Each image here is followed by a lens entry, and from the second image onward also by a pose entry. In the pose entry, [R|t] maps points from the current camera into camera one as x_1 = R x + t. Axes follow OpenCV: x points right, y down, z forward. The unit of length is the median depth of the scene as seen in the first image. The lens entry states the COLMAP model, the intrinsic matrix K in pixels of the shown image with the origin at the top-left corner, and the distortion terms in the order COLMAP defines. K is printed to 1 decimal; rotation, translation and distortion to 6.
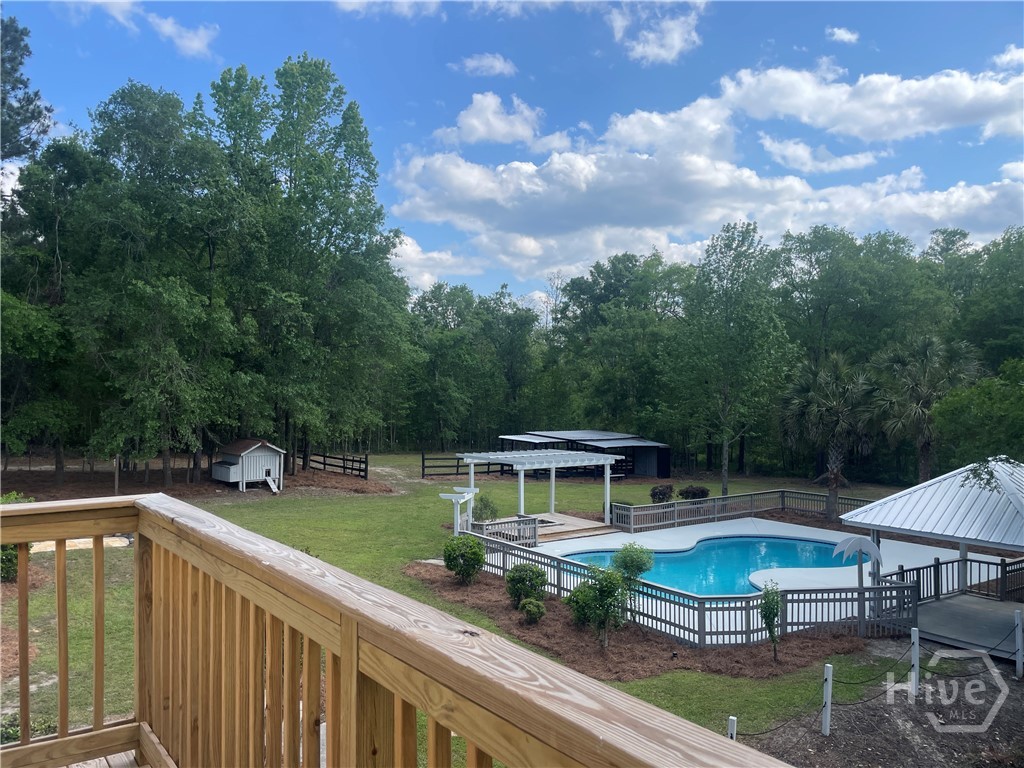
lens RADIAL K [[785.0, 0, 512.0], [0, 785.0, 384.0], [0, 0, 1]] dist [0.084249, -0.117213]
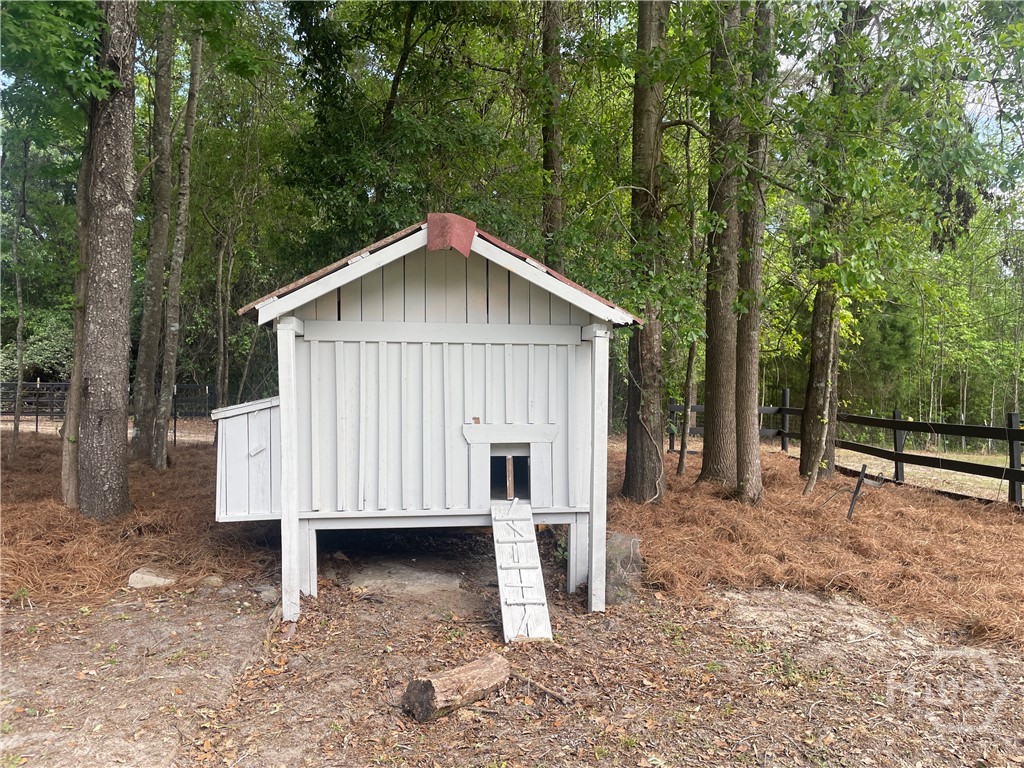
lens RADIAL K [[785.0, 0, 512.0], [0, 785.0, 384.0], [0, 0, 1]] dist [0.084249, -0.117213]
pose [[0.799840, -0.004100, -0.600199, -0.226462], [-0.000251, 0.999974, -0.007166, 0.098200], [0.600213, 0.005882, 0.799819, 0.892262]]
